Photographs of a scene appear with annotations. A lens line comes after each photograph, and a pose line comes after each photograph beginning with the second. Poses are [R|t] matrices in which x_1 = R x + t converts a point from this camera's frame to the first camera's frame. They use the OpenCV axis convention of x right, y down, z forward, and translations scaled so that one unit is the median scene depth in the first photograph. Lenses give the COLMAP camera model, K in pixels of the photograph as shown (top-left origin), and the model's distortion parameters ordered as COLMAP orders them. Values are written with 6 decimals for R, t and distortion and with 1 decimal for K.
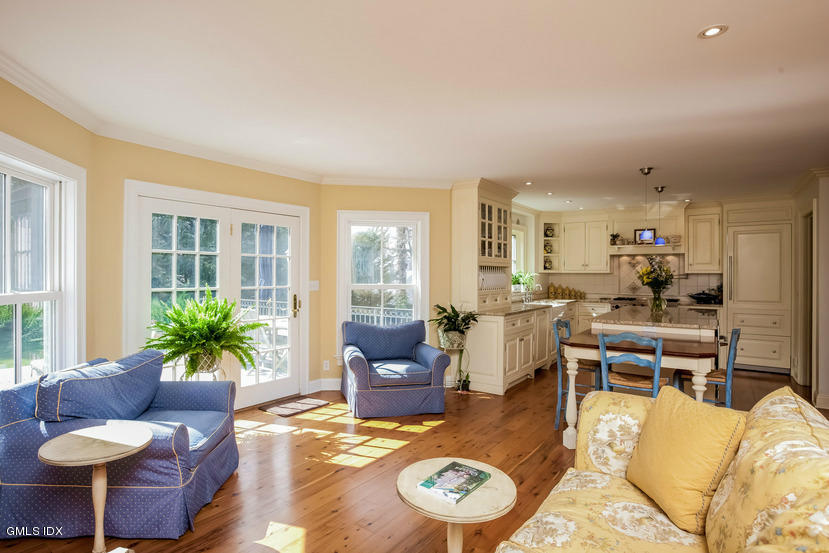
lens RADIAL K [[445.7, 0, 414.2], [0, 445.7, 274.1], [0, 0, 1]] dist [0.002880, 0.002702]
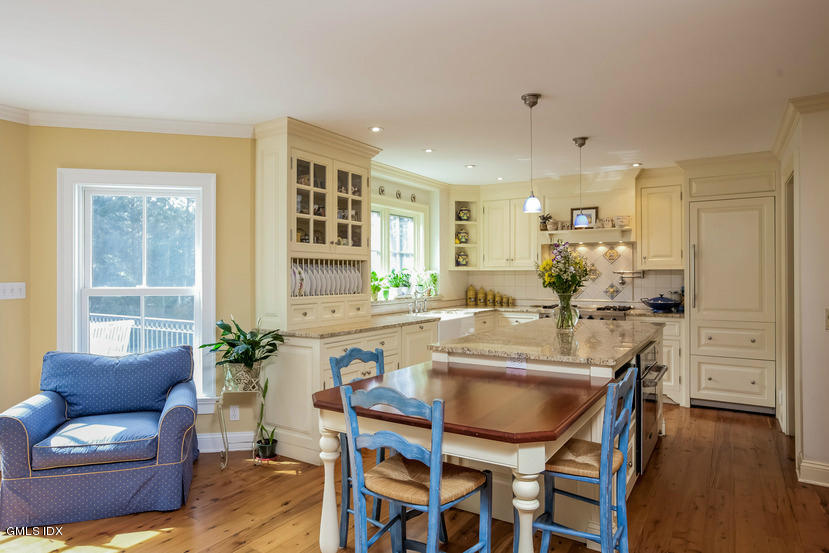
lens RADIAL K [[522.6, 0, 411.9], [0, 522.6, 274.2], [0, 0, 1]] dist [0.001371, 0.002169]
pose [[0.998881, -0.004214, 0.047101, 0.251423], [0.004278, 0.999990, -0.001248, 0.005565], [-0.047095, 0.001448, 0.998889, 0.226709]]
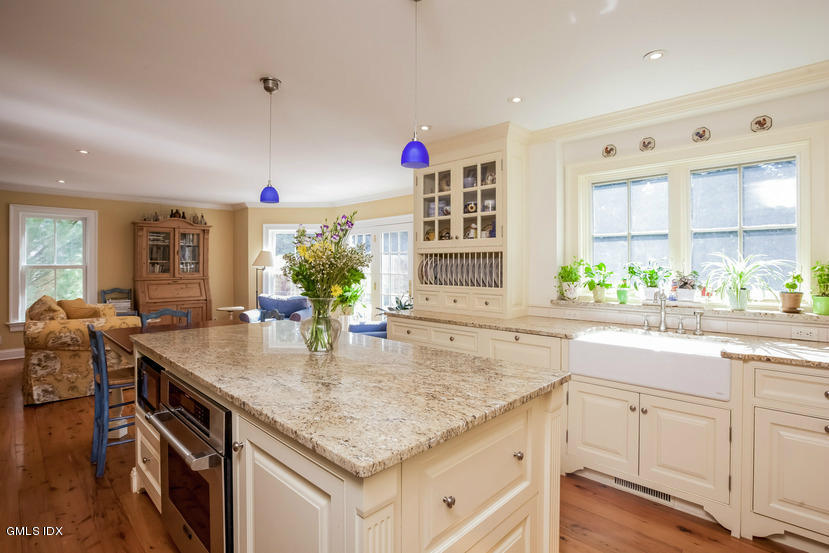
lens RADIAL K [[405.5, 0, 412.1], [0, 405.5, 270.9], [0, 0, 1]] dist [-0.024636, -0.000241]
pose [[-0.153780, 0.008349, -0.988070, 0.789590], [-0.005195, 0.999944, 0.009258, 0.005247], [0.988091, 0.006556, -0.153728, 0.988823]]
